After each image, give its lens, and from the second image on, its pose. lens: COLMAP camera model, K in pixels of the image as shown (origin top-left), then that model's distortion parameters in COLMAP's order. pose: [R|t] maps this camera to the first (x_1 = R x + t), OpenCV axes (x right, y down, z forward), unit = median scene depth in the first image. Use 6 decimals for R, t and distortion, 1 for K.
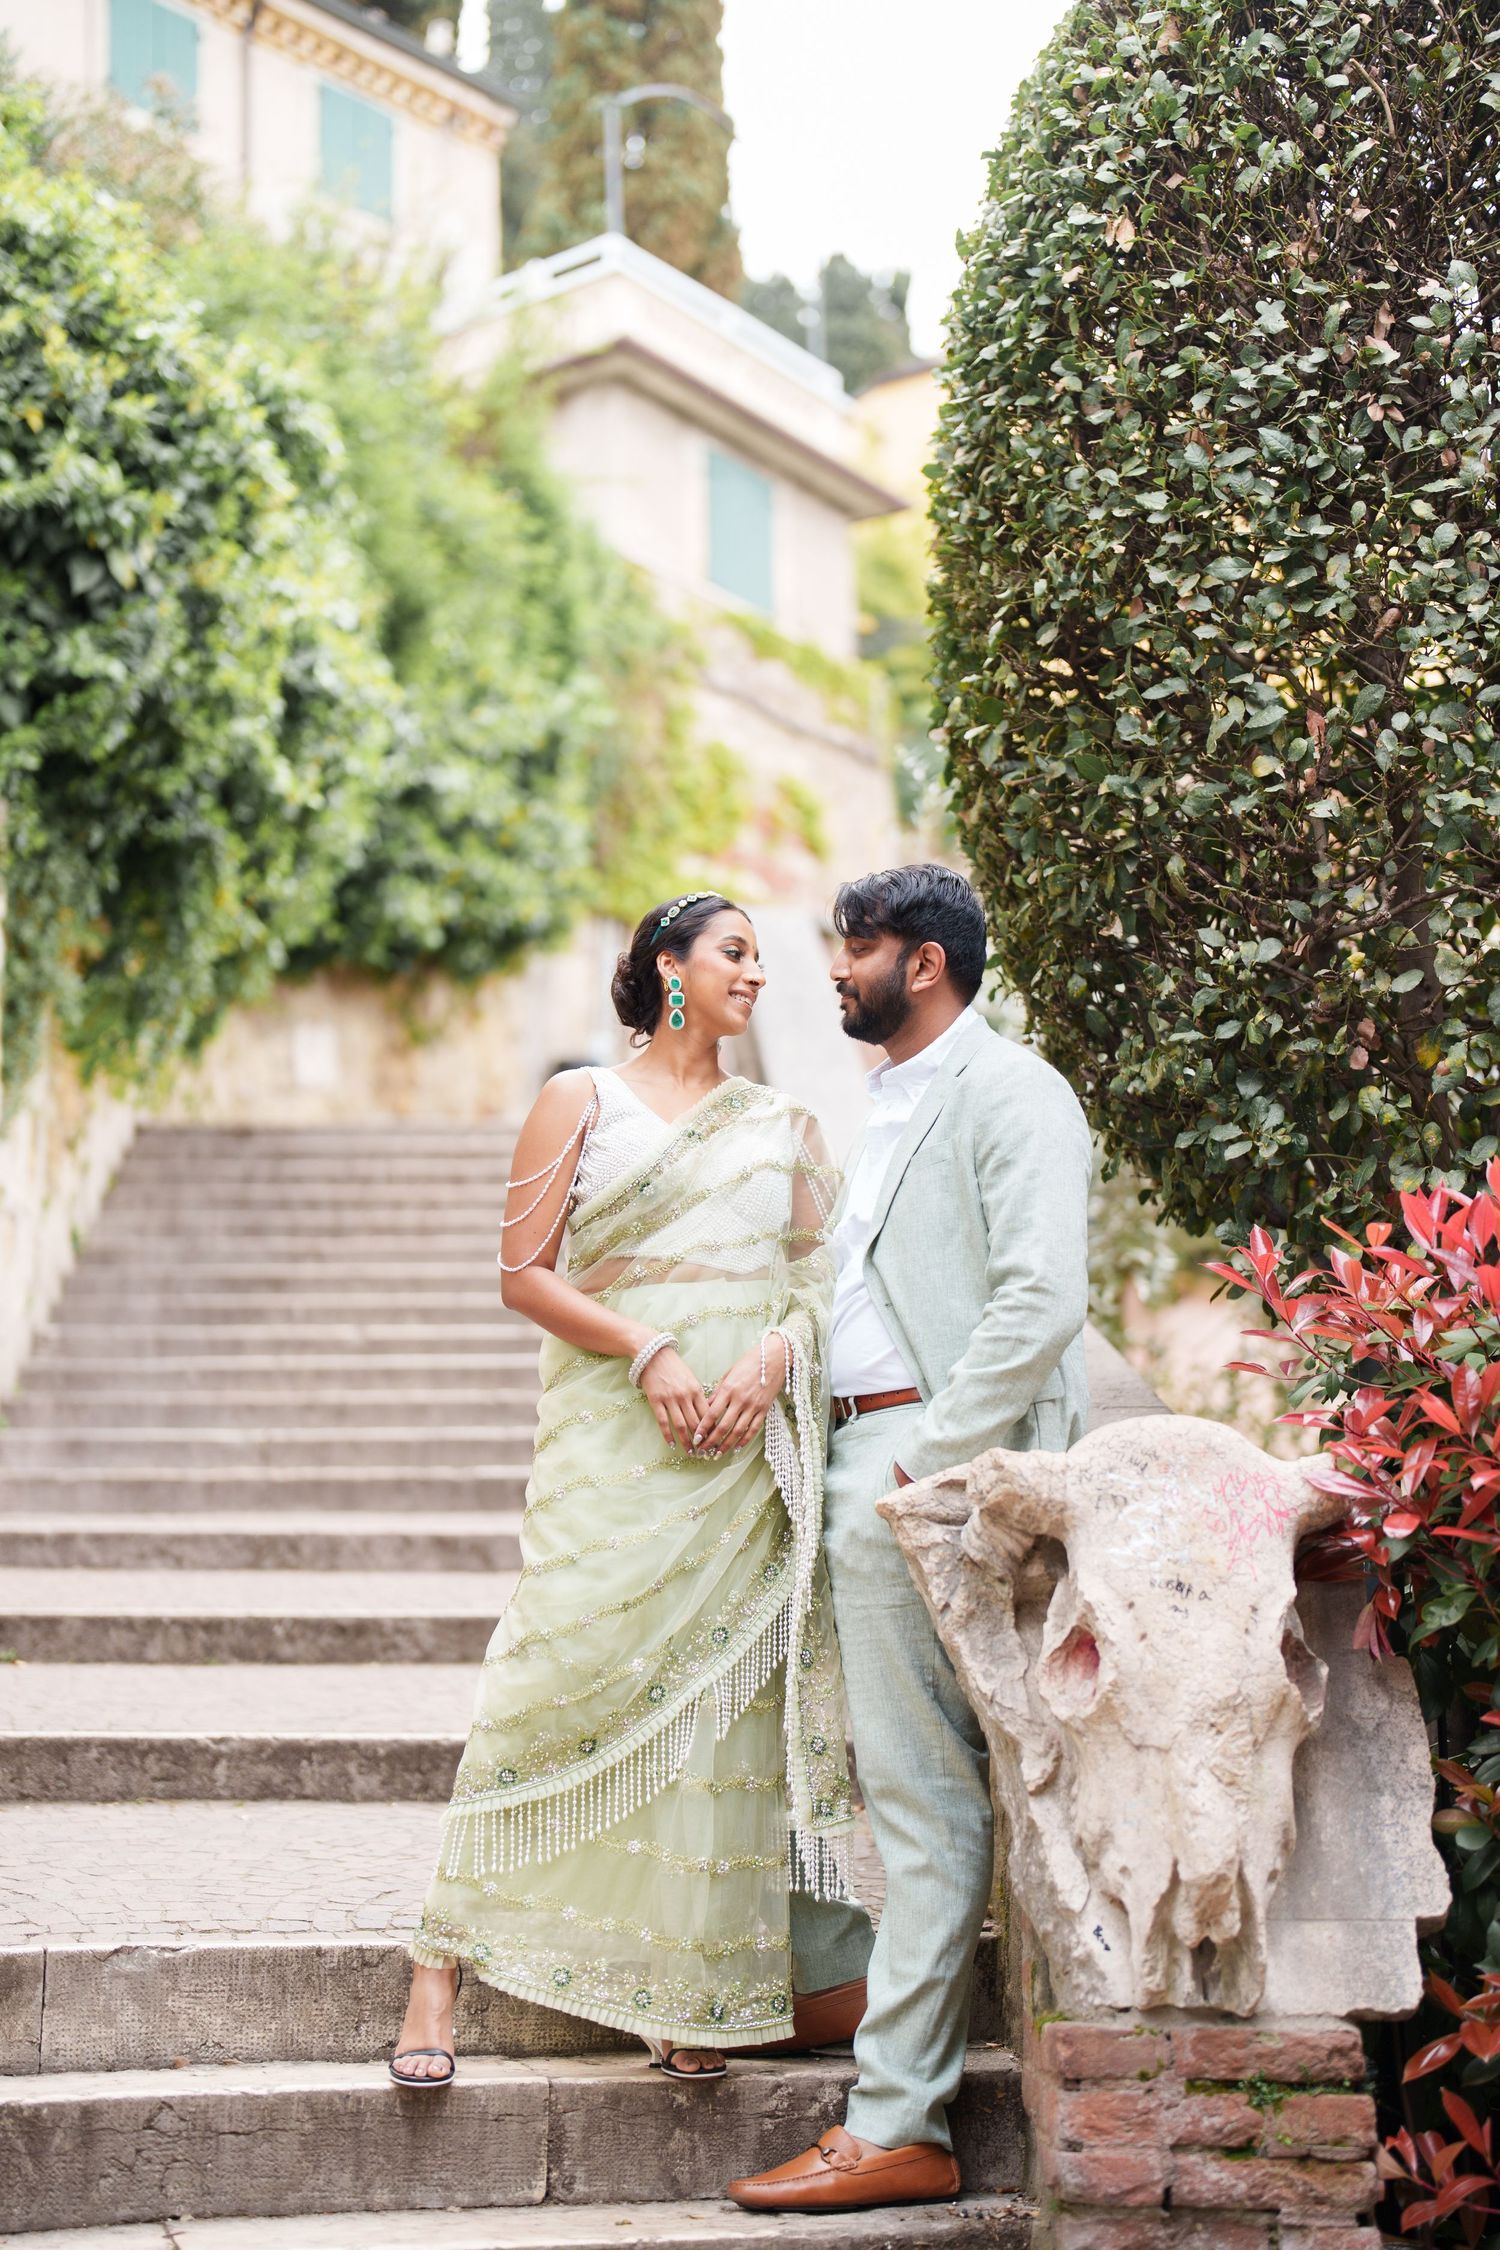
lens RADIAL K [[3177.3, 0, 714.6], [0, 3177.3, 1159.2], [0, 0, 1]] dist [-0.155262, 1.050045]
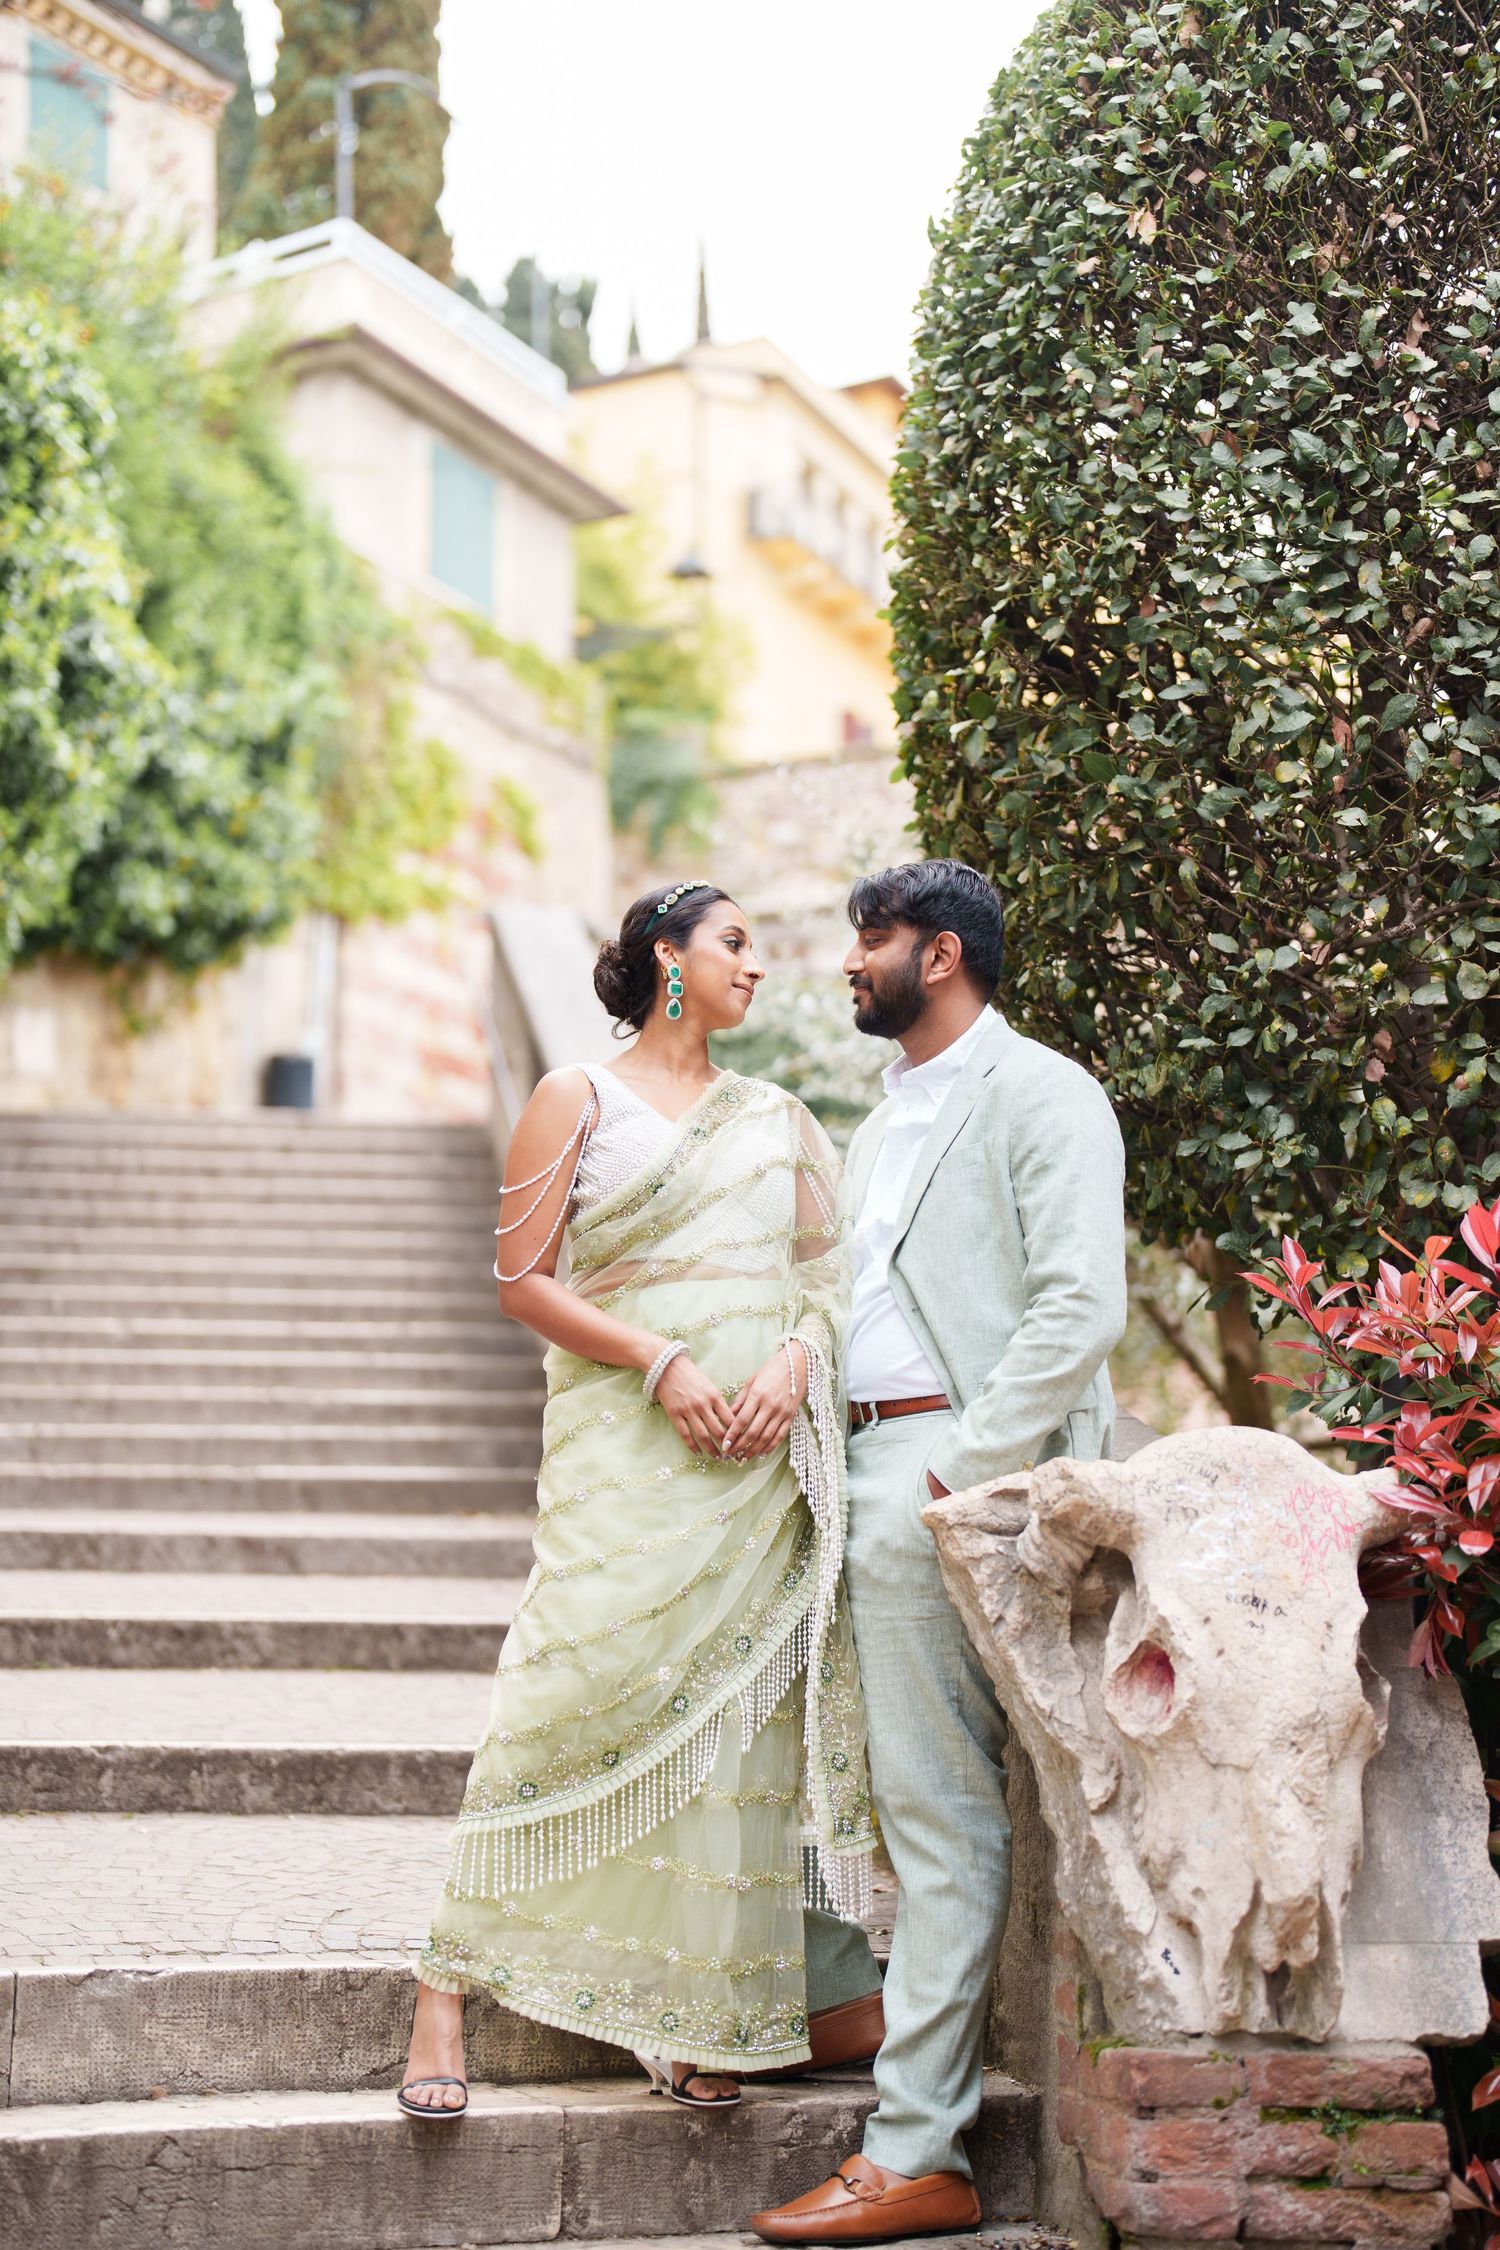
lens RADIAL K [[3172.3, 0, 720.3], [0, 3172.3, 1159.7], [0, 0, 1]] dist [-0.141019, 1.003371]
pose [[0.993066, 0.027349, 0.114333, -0.111645], [-0.027129, 0.999626, -0.003481, 0.005108], [-0.114386, 0.000355, 0.993436, 0.039092]]
